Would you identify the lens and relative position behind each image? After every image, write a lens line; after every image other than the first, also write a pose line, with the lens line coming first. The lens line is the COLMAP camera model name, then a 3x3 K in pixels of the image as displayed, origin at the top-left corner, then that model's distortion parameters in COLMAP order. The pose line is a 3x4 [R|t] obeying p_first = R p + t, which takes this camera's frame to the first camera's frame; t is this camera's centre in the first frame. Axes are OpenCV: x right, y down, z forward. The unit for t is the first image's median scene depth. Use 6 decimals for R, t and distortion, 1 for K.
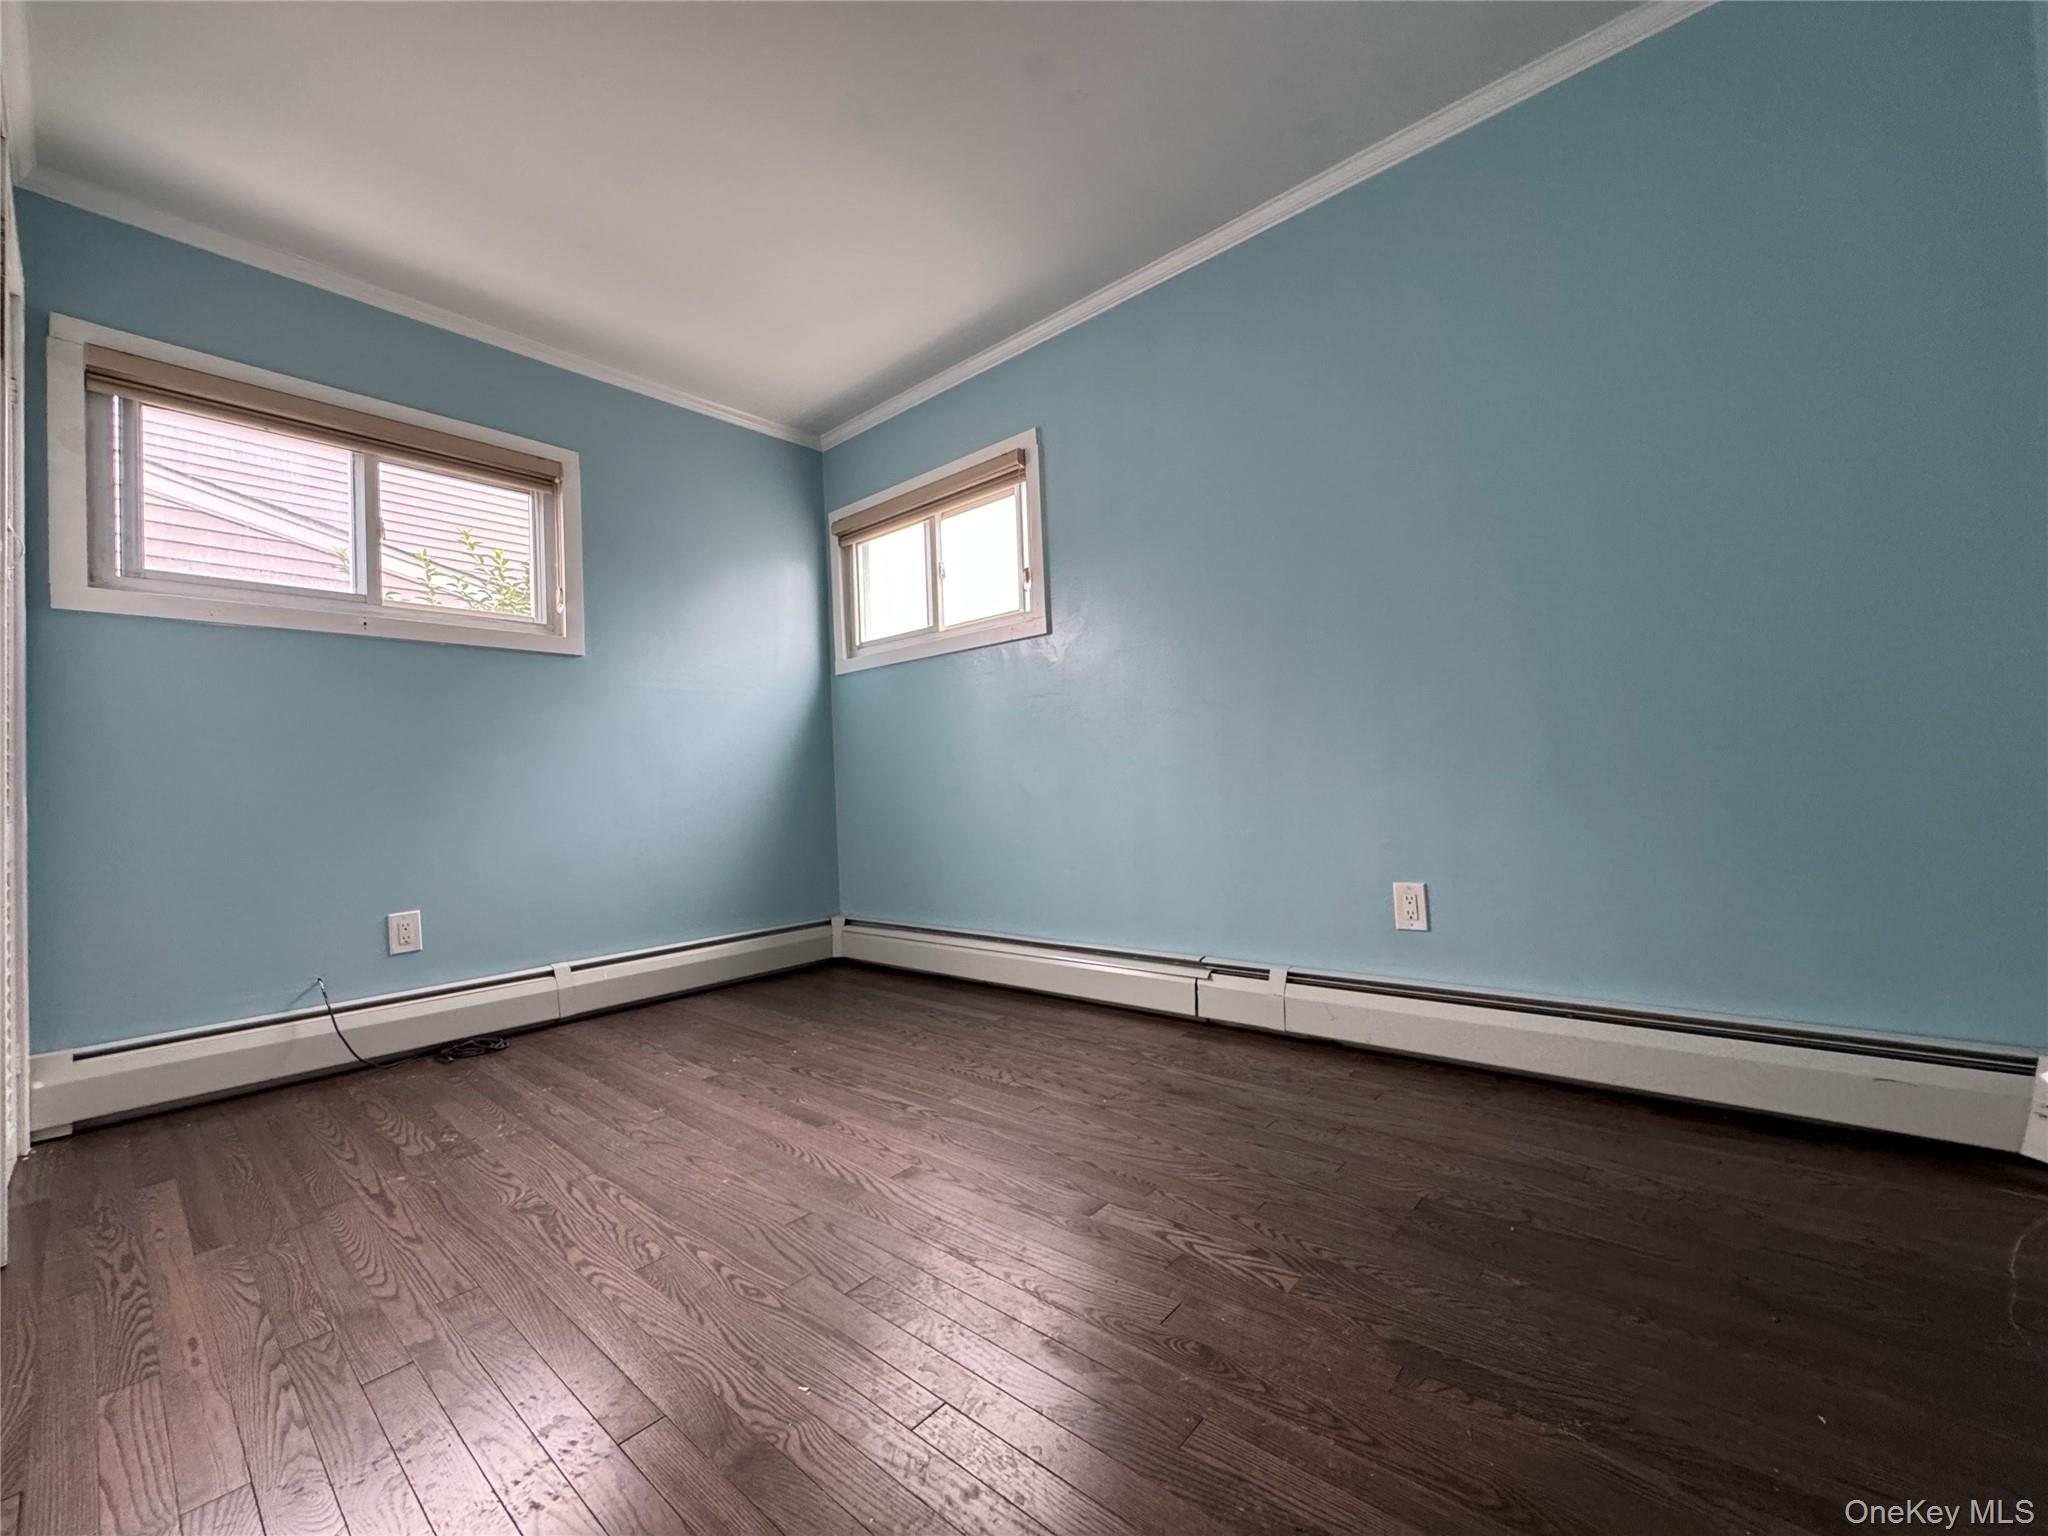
lens RADIAL K [[819.0, 0, 1024.4], [0, 819.0, 767.6], [0, 0, 1]] dist [0.000840, -0.000143]
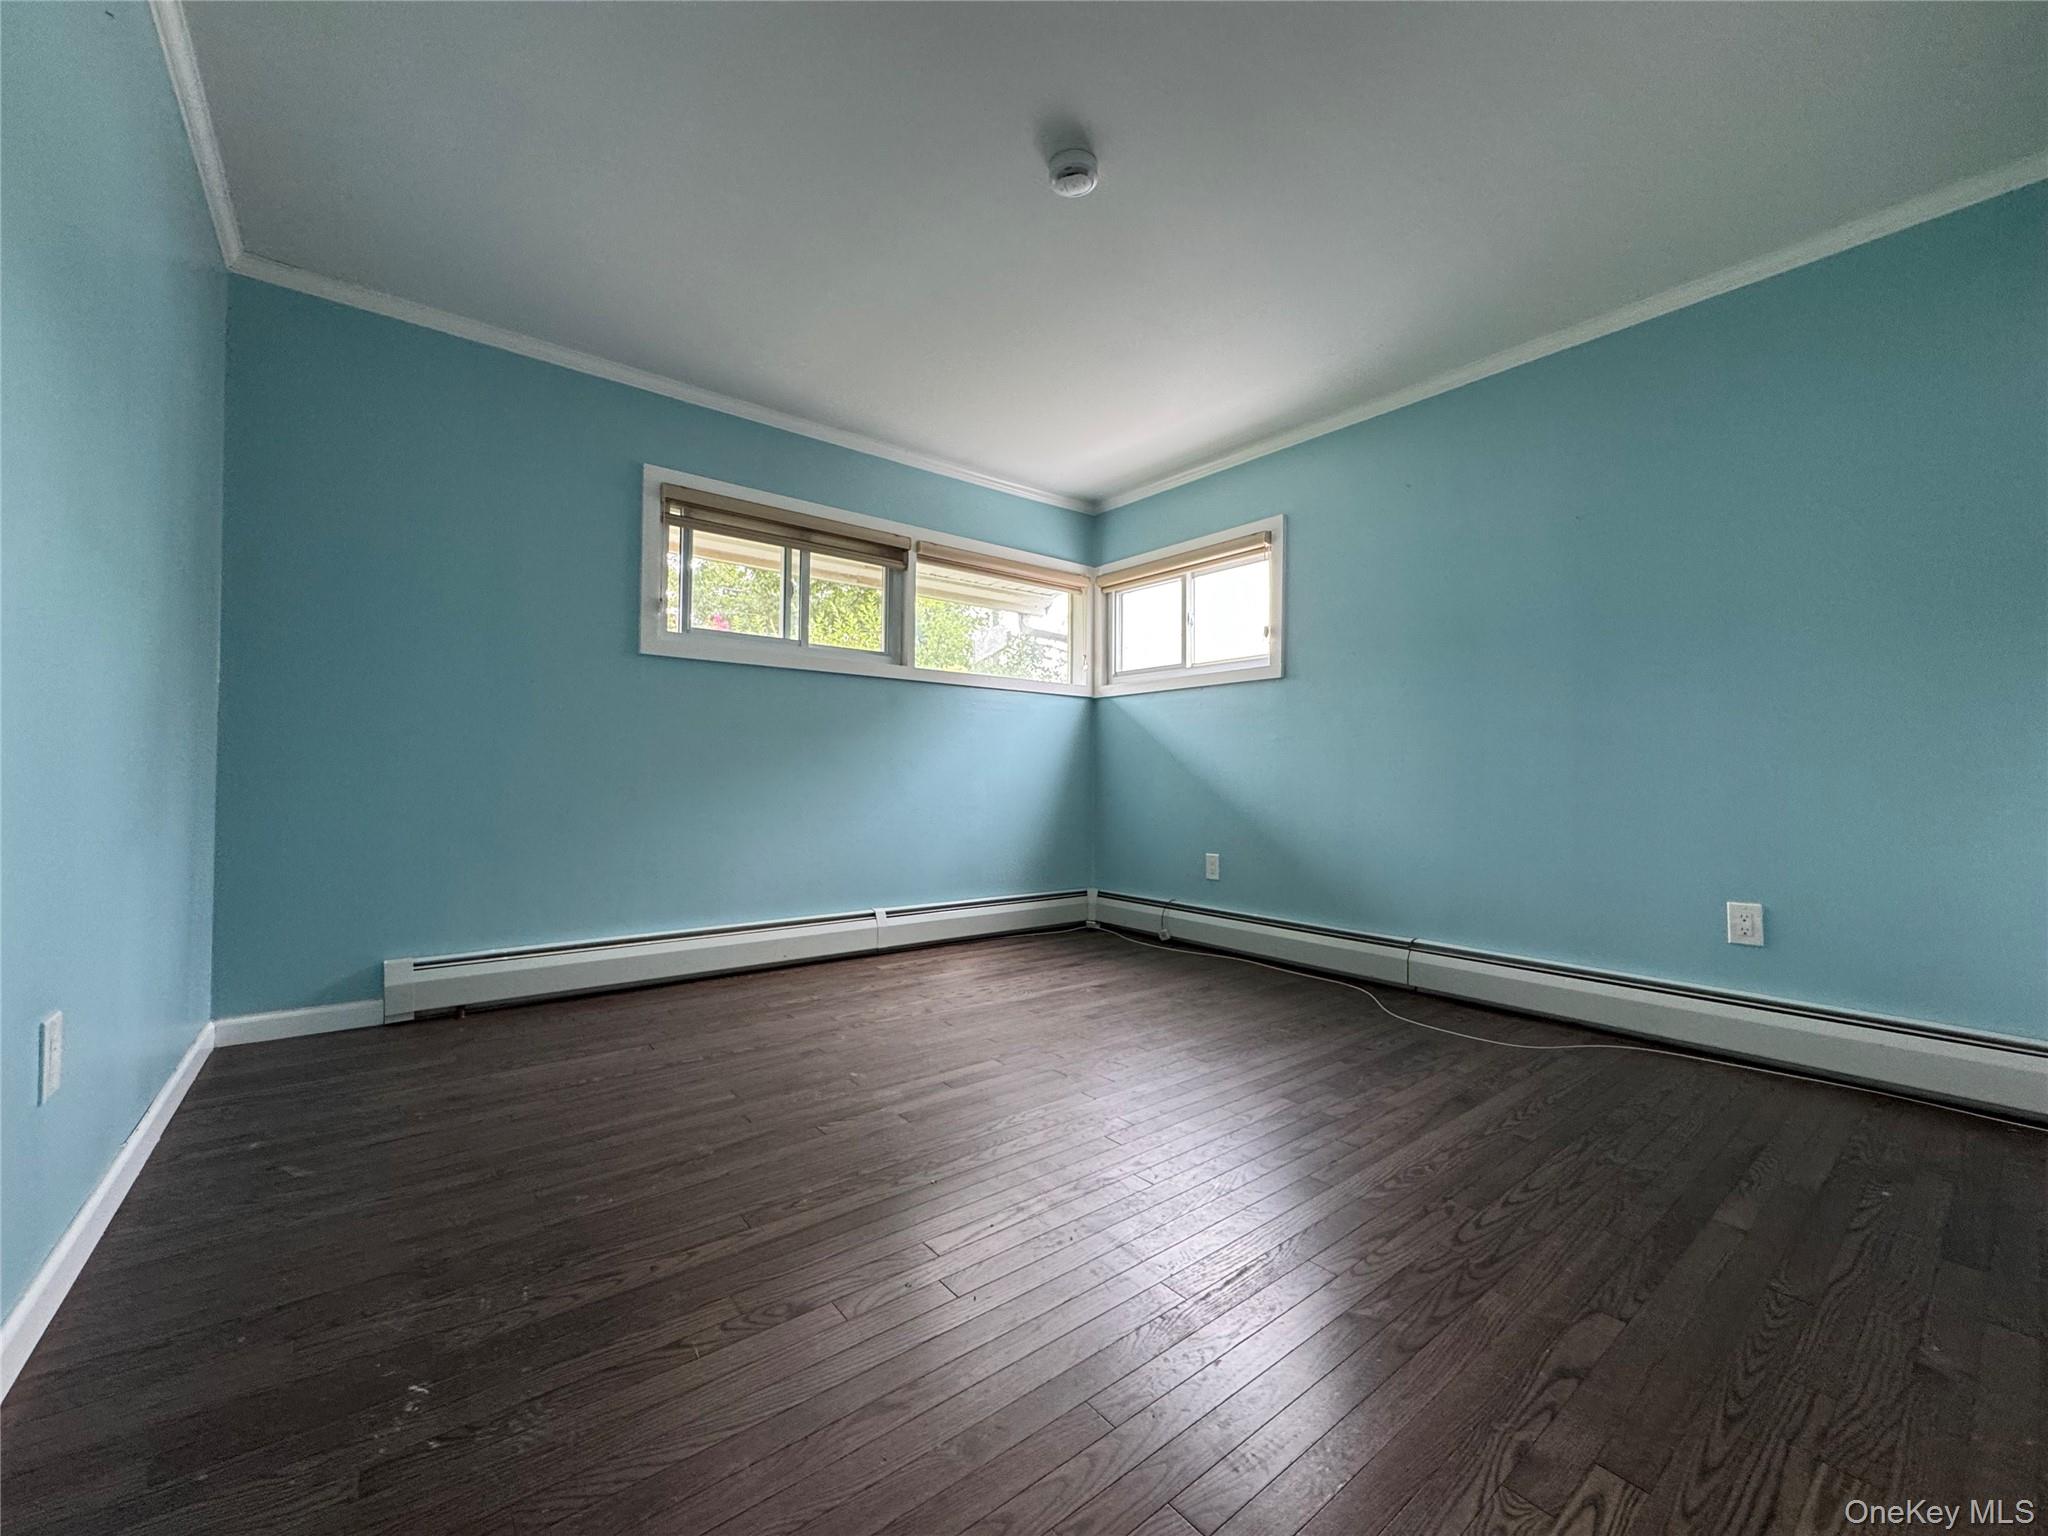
lens RADIAL K [[819.0, 0, 1021.9], [0, 819.0, 769.2], [0, 0, 1]] dist [0.000840, -0.000143]
pose [[0.980358, 0.046666, -0.191625, -0.104538], [-0.043785, 0.998856, 0.019243, -0.024529], [0.192304, -0.010474, 0.981279, -0.281293]]
